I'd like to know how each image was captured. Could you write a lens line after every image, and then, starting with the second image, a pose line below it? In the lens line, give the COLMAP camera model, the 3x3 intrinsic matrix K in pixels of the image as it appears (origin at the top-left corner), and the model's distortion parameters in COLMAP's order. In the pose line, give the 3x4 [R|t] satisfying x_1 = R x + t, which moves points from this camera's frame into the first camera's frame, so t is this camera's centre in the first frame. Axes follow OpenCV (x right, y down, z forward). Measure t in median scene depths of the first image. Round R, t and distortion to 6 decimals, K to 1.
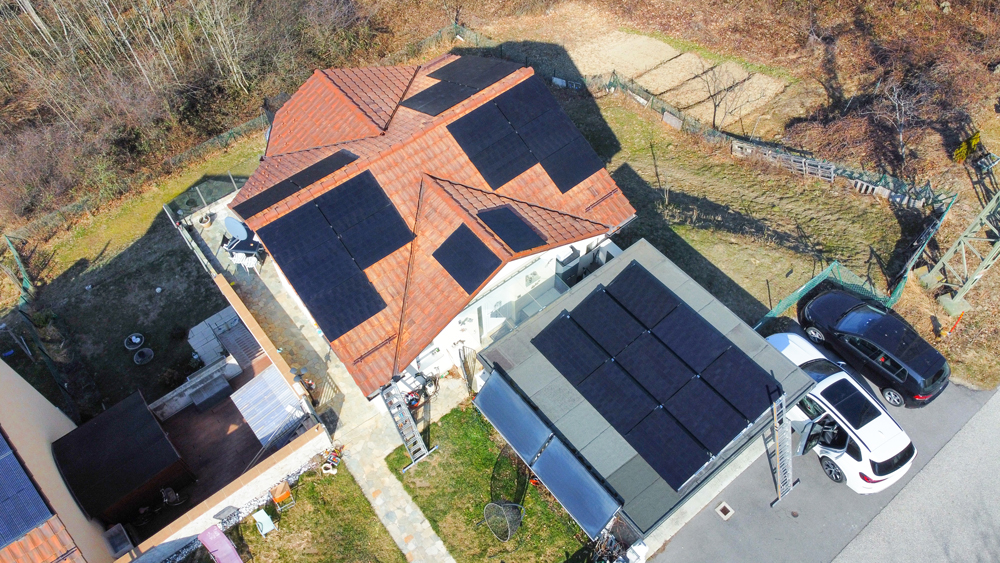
lens RADIAL K [[699.8, 0, 500.0], [0, 699.8, 281.5], [0, 0, 1]] dist [0.008837, -0.000802]
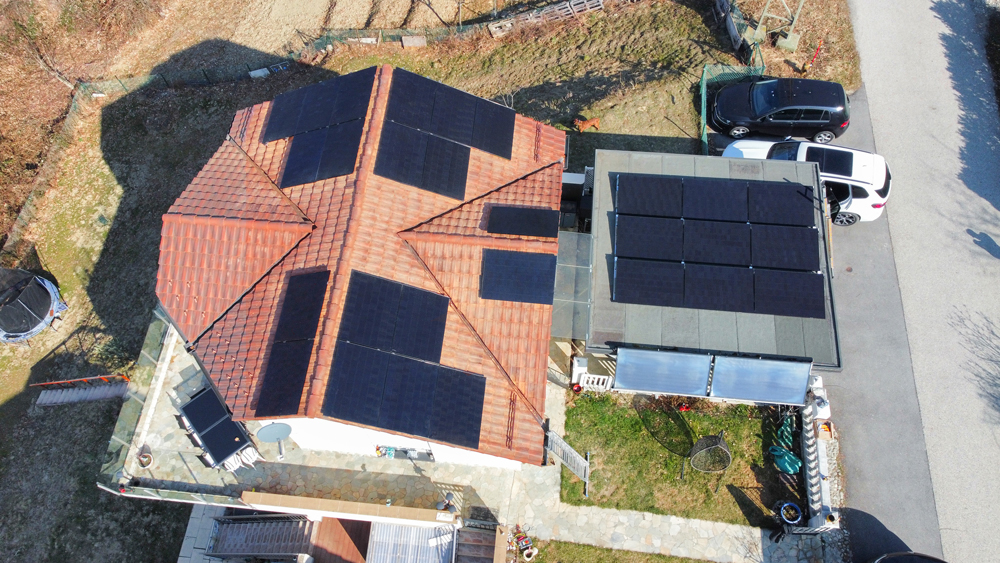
lens RADIAL K [[699.8, 0, 500.0], [0, 699.8, 281.5], [0, 0, 1]] dist [0.008837, -0.000802]
pose [[0.707908, -0.632220, 0.314904, -0.318527], [0.591406, 0.774322, 0.225087, -0.221376], [-0.386142, 0.026895, 0.922047, 0.161433]]
